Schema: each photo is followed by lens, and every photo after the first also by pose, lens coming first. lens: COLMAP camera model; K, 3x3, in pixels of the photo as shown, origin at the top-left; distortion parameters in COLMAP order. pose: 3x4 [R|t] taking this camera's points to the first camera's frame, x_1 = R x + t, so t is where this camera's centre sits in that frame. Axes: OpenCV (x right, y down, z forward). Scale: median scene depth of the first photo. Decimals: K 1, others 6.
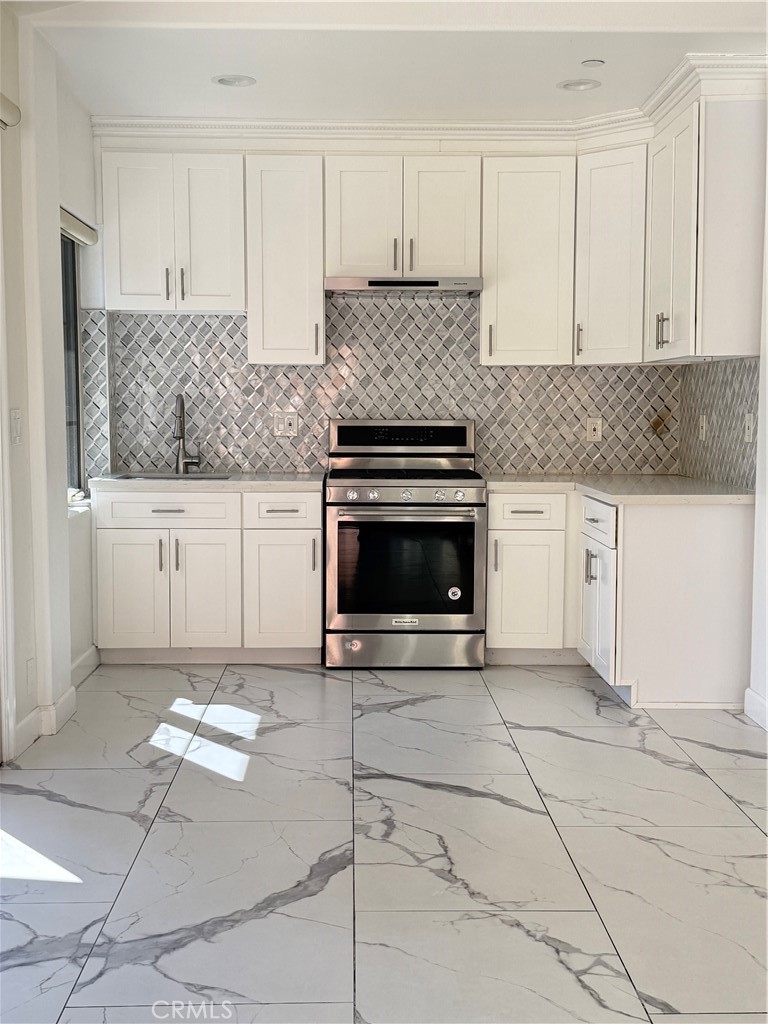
lens RADIAL K [[1295.8, 0, 387.1], [0, 1295.8, 516.1], [0, 0, 1]] dist [0.112441, 0.000000]
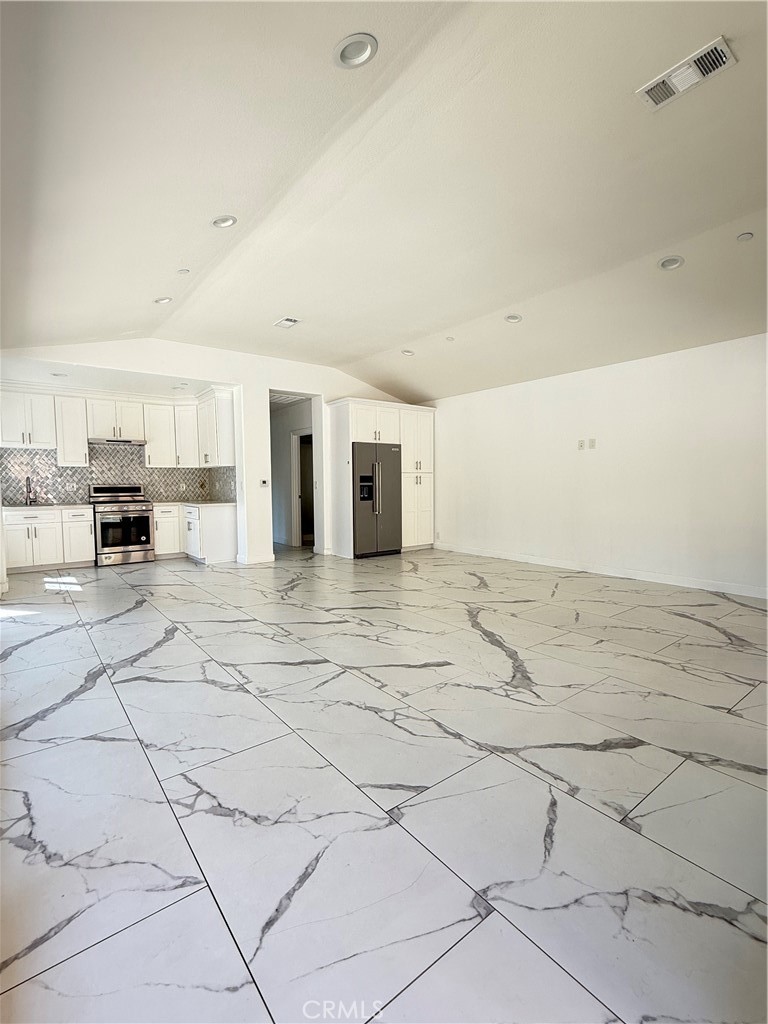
lens RADIAL K [[468.2, 0, 378.9], [0, 468.2, 512.4], [0, 0, 1]] dist [0.009377, -0.000247]
pose [[0.807765, -0.048689, 0.587490, -0.151379], [0.059018, 0.998256, 0.001584, 0.027408], [-0.586542, 0.033393, 0.809230, -0.276677]]
